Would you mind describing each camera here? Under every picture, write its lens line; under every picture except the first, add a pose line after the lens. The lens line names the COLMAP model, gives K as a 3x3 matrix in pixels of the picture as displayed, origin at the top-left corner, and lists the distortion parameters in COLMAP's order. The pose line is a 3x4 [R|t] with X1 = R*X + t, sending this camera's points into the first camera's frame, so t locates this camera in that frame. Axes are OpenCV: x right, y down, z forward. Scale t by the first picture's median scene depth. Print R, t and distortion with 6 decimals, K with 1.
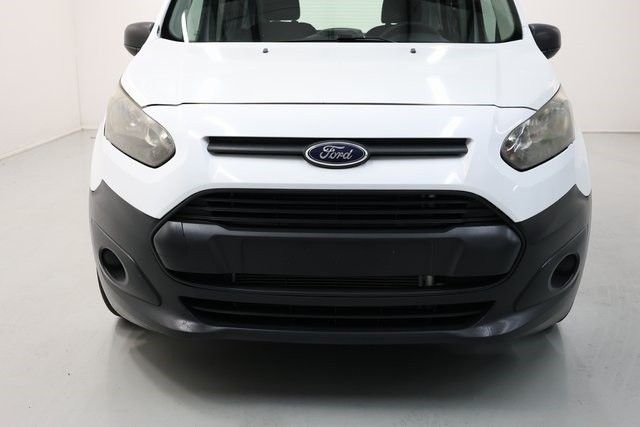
lens RADIAL K [[749.3, 0, 316.6], [0, 749.3, 226.0], [0, 0, 1]] dist [-0.009652, 0.000000]
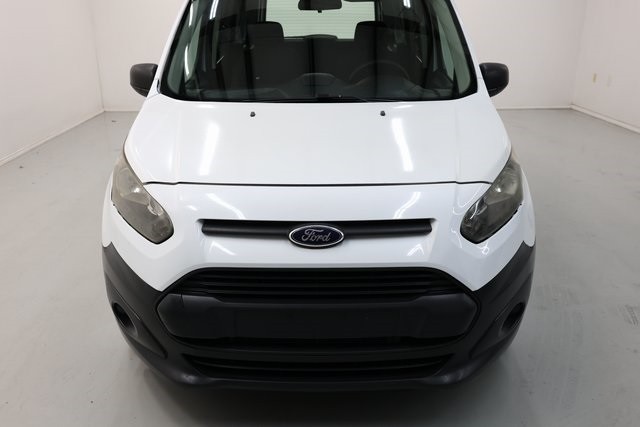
lens RADIAL K [[595.4, 0, 319.4], [0, 595.4, 215.2], [0, 0, 1]] dist [-0.011542, 0.000000]
pose [[0.999517, -0.016845, 0.026101, 0.007896], [0.014005, 0.994330, 0.105414, -0.214086], [-0.027728, -0.104998, 0.994086, 0.106406]]
